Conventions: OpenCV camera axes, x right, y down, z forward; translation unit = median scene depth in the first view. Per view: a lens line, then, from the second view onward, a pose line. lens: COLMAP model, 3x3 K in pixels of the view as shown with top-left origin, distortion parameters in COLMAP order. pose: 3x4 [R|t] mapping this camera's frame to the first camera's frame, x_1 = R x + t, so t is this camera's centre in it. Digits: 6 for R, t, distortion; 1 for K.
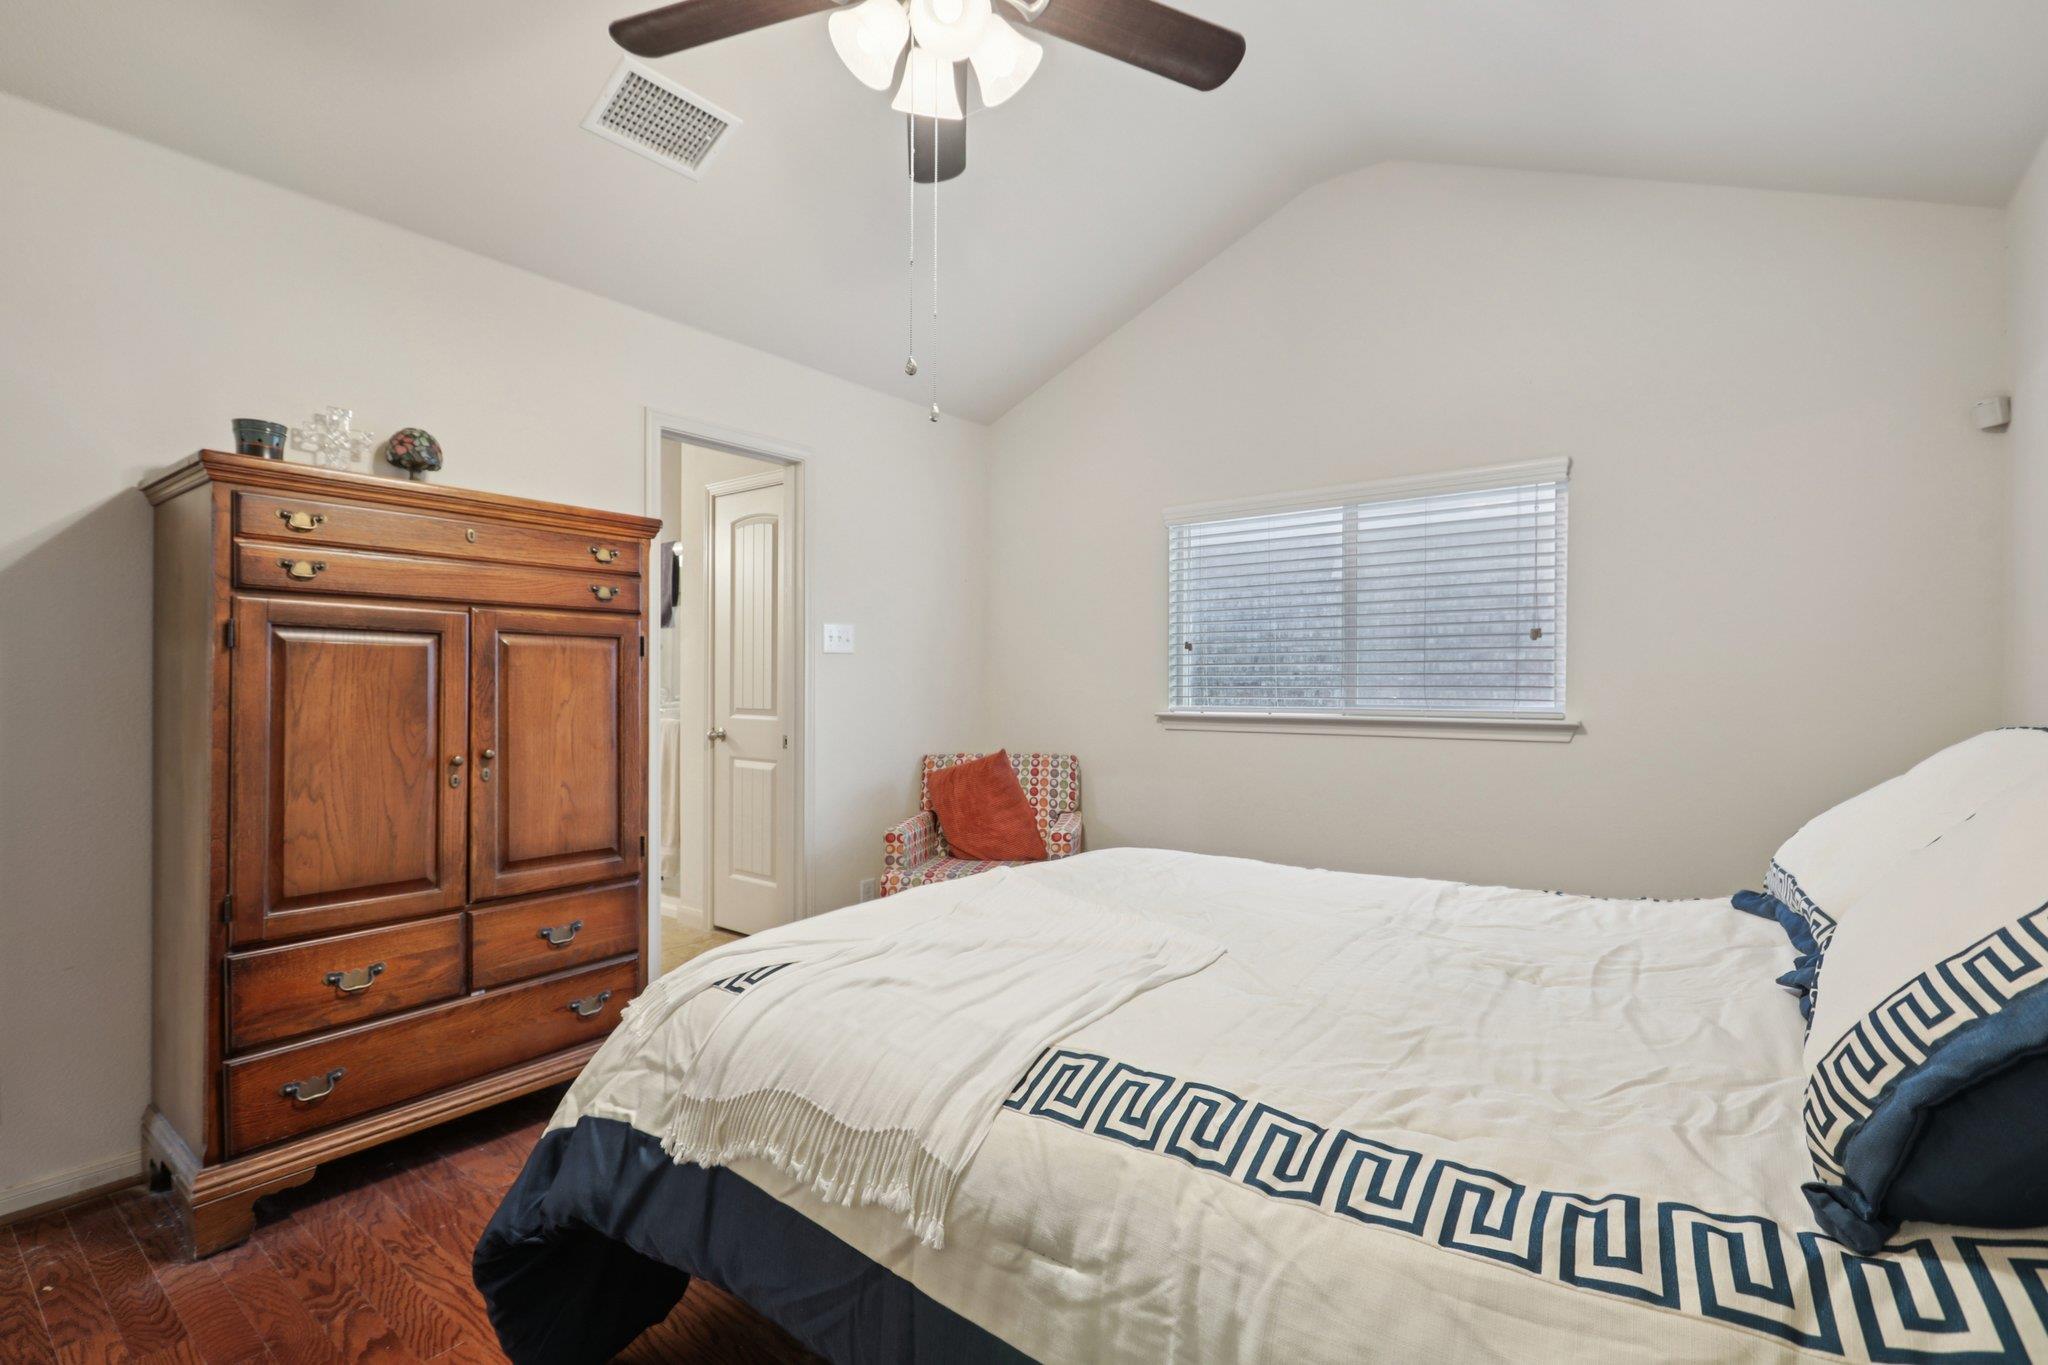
lens RADIAL K [[938.1, 0, 1032.5], [0, 938.1, 690.0], [0, 0, 1]] dist [-0.013491, -0.000122]
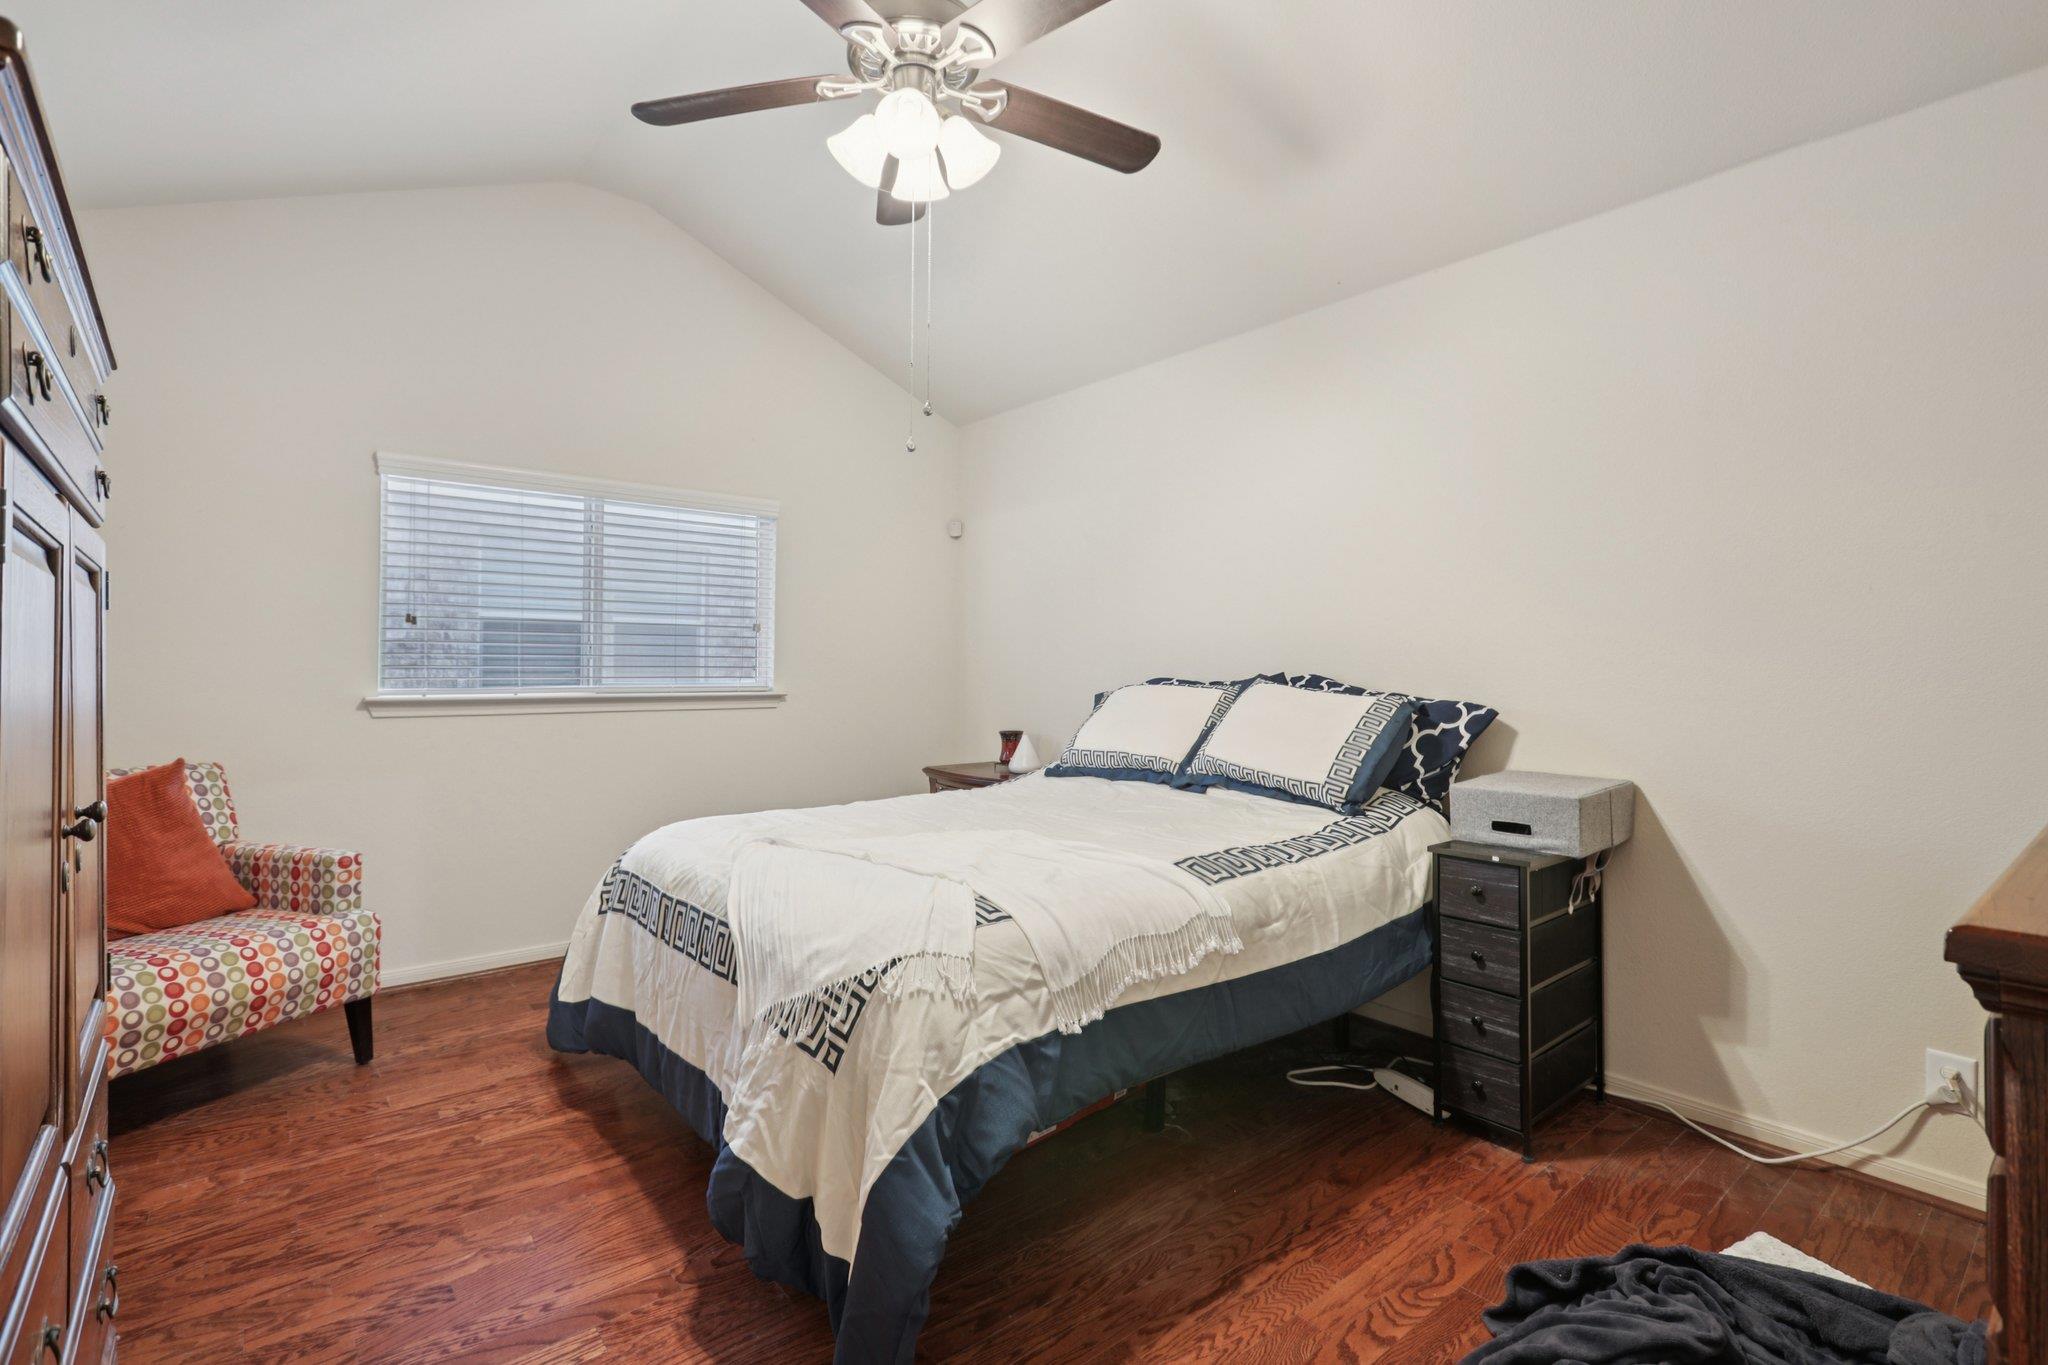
lens RADIAL K [[938.1, 0, 1033.8], [0, 938.1, 678.7], [0, 0, 1]] dist [-0.013491, -0.000122]
pose [[0.215800, -0.011765, 0.976367, -1.542446], [-0.001047, 0.999924, 0.012280, -0.009423], [-0.976437, -0.003673, 0.215772, 0.712422]]
